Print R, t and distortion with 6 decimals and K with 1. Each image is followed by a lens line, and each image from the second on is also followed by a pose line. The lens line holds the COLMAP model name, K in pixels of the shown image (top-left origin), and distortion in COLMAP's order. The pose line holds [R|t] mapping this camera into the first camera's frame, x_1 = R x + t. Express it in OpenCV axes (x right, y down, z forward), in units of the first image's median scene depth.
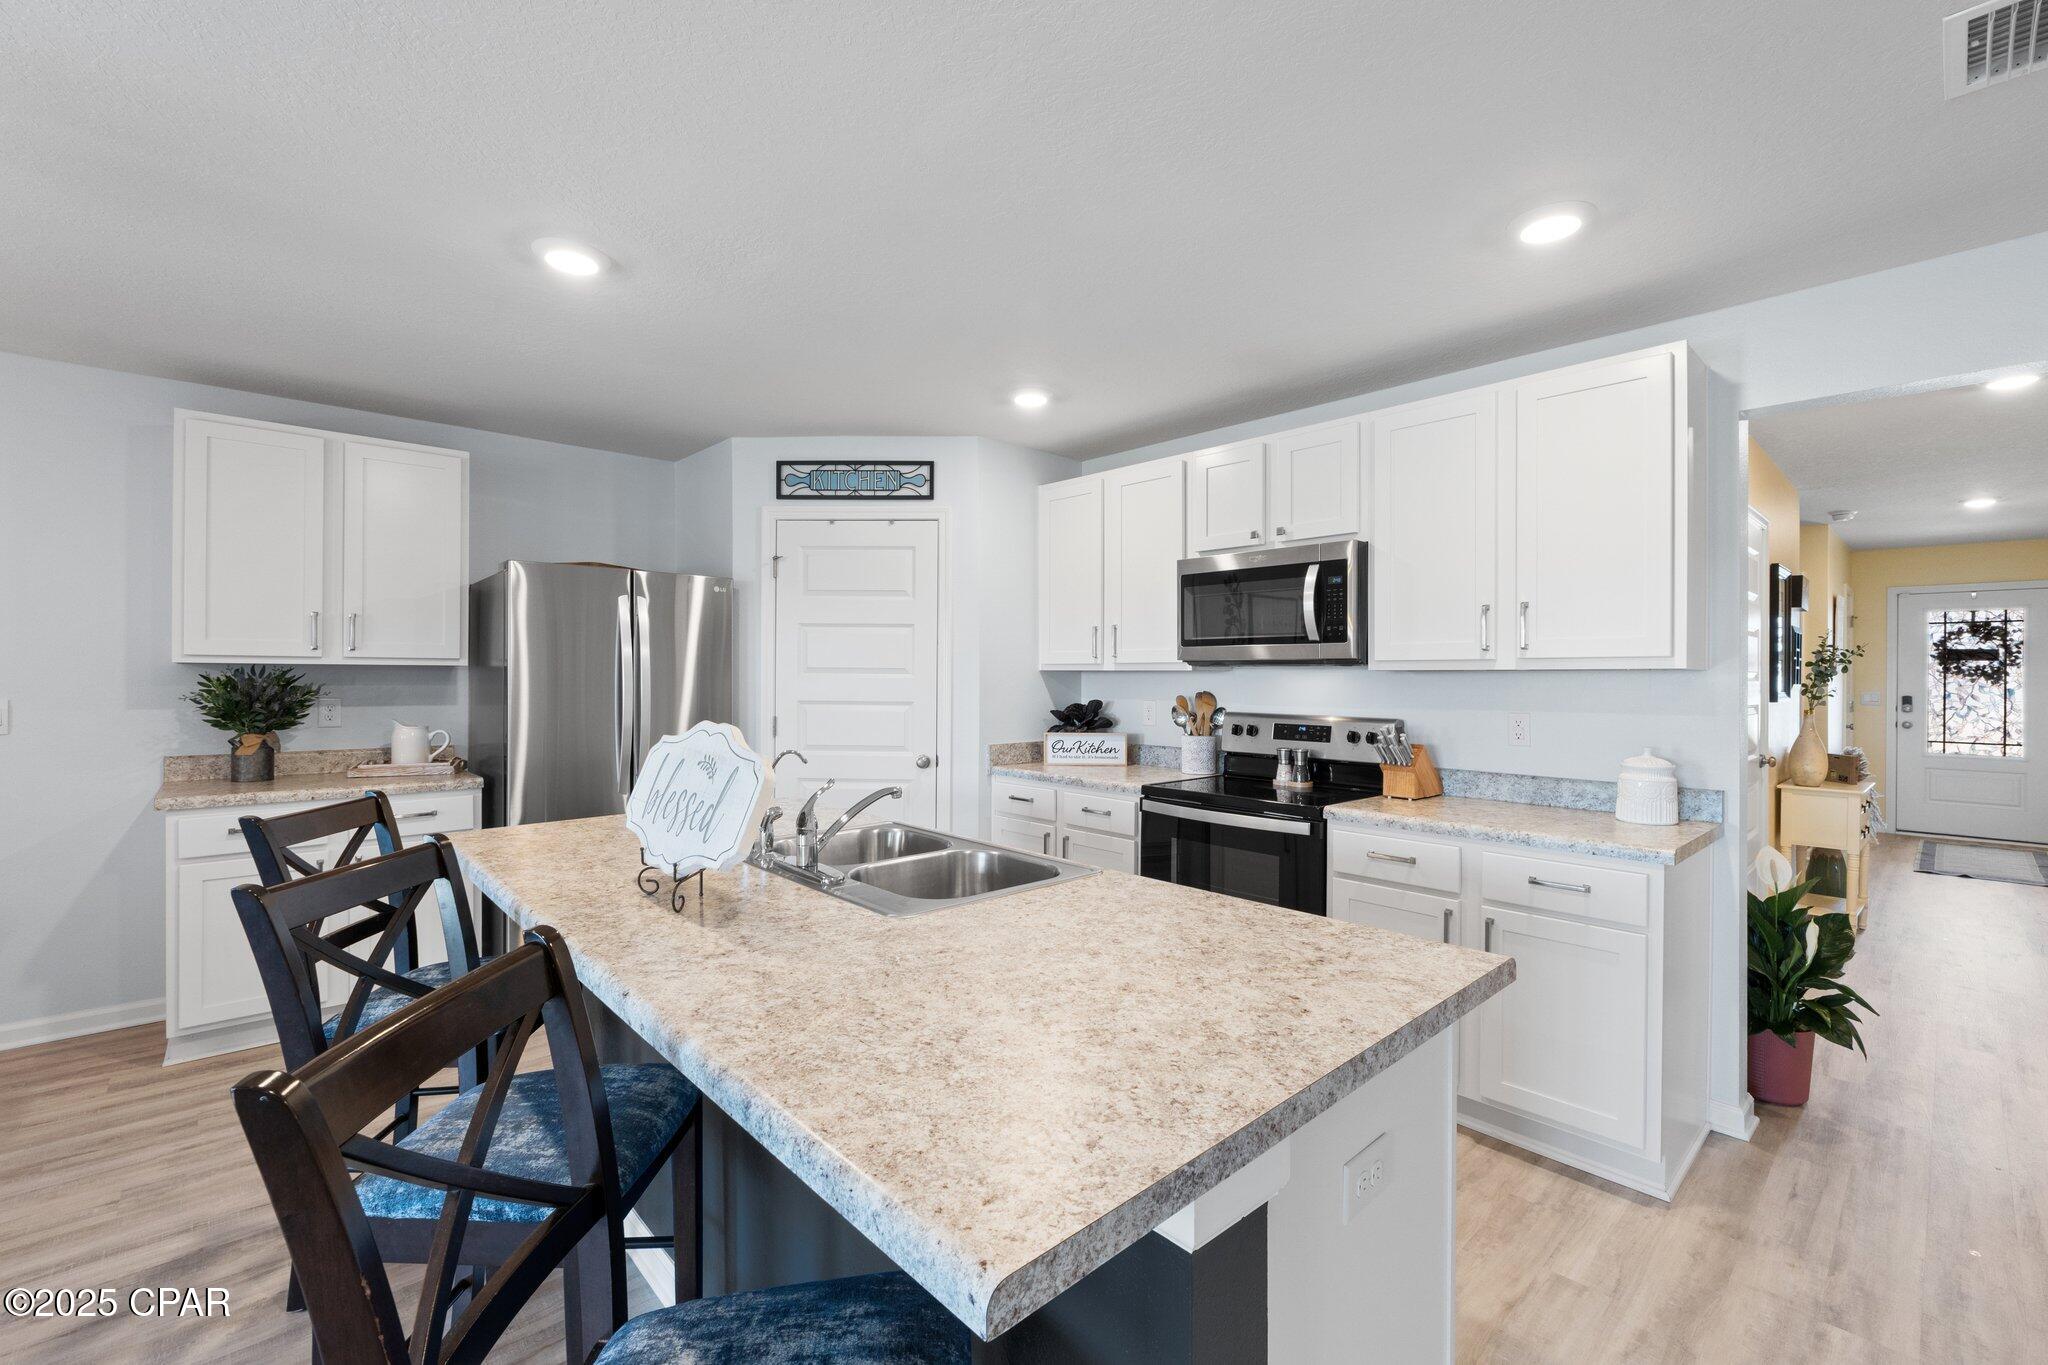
lens RADIAL K [[867.3, 0, 1030.3], [0, 867.3, 693.2], [0, 0, 1]] dist [-0.009146, 0.000685]
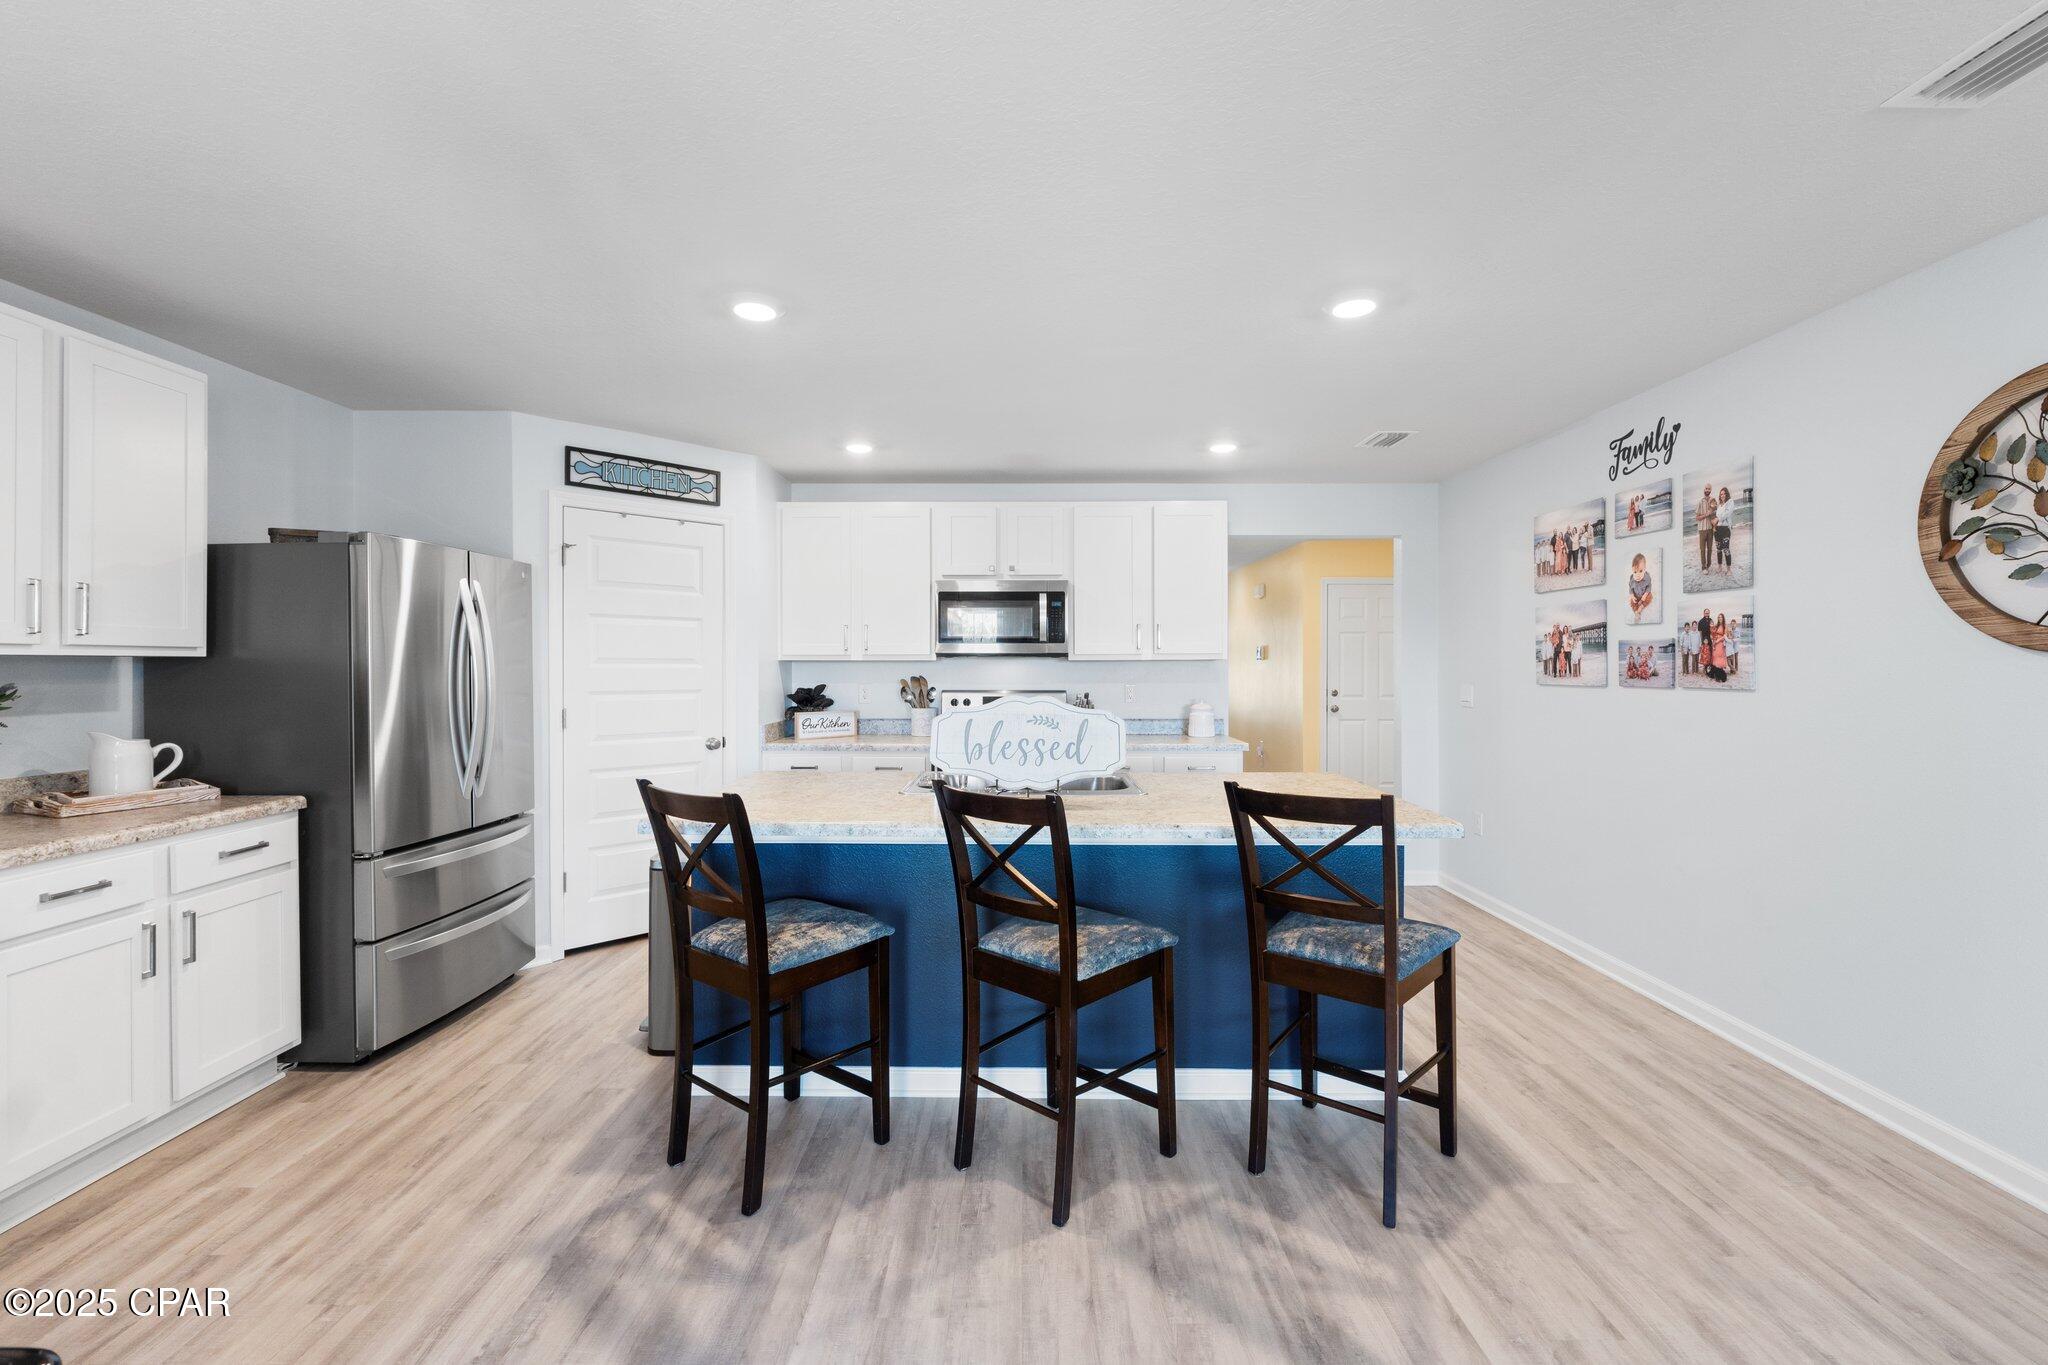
lens RADIAL K [[867.3, 0, 1025.2], [0, 867.3, 669.7], [0, 0, 1]] dist [-0.009146, 0.000685]
pose [[0.683197, -0.010848, 0.730154, -0.753424], [0.016728, 0.999860, -0.000797, -0.008121], [-0.730043, 0.012759, 0.683282, -0.044429]]
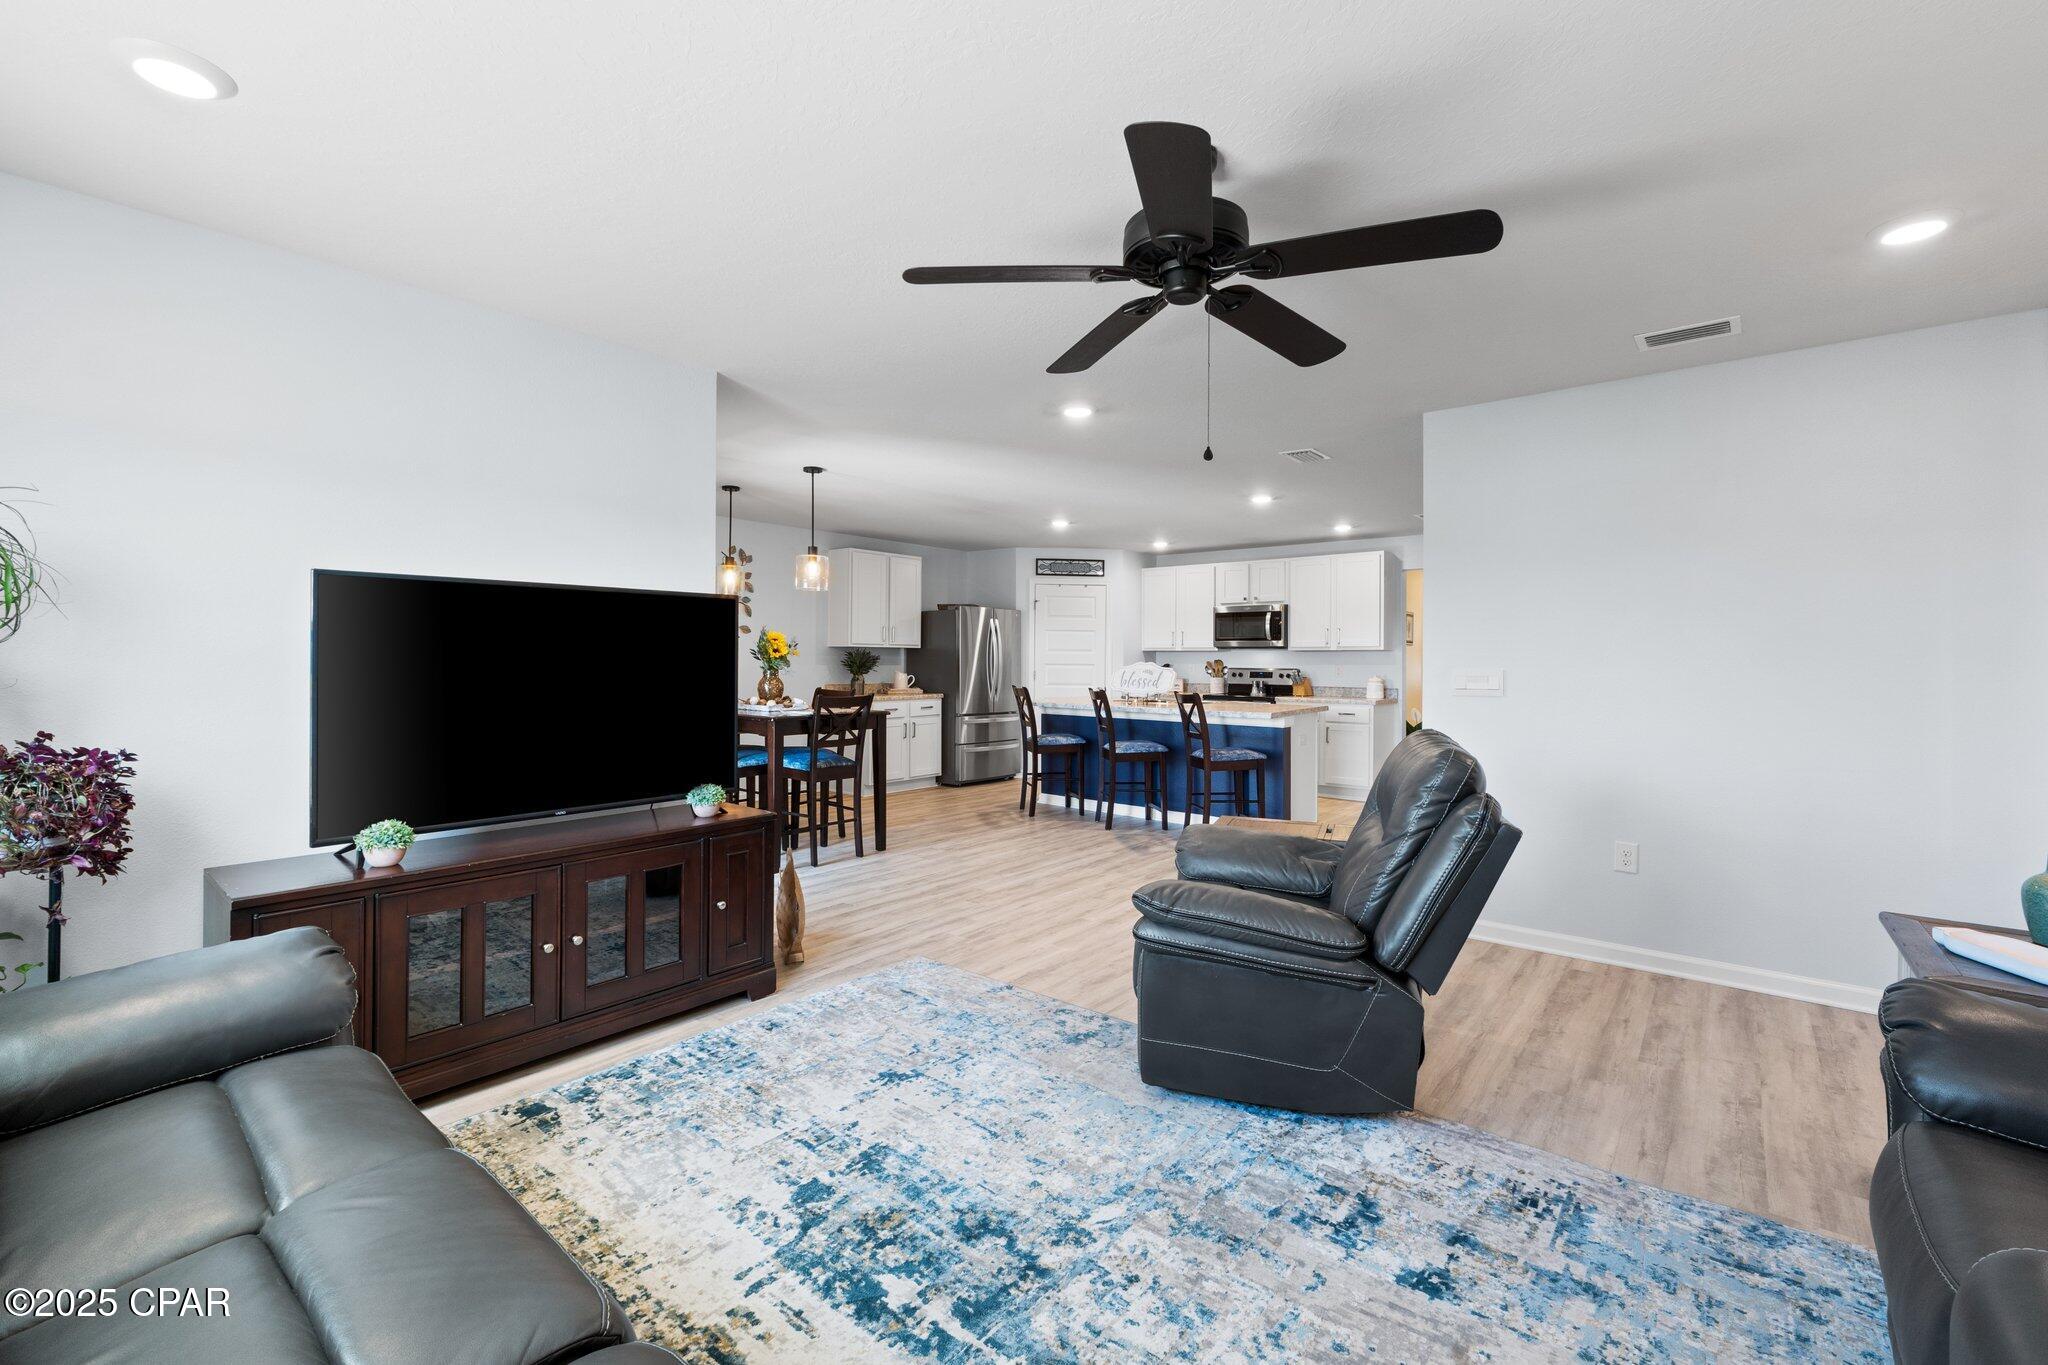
lens RADIAL K [[867.3, 0, 1011.5], [0, 867.3, 656.5], [0, 0, 1]] dist [-0.009146, 0.000685]
pose [[0.992733, 0.002350, 0.120318, -0.729840], [-0.000046, 0.999817, -0.019152, 0.040437], [-0.120341, 0.019008, 0.992551, -1.459166]]
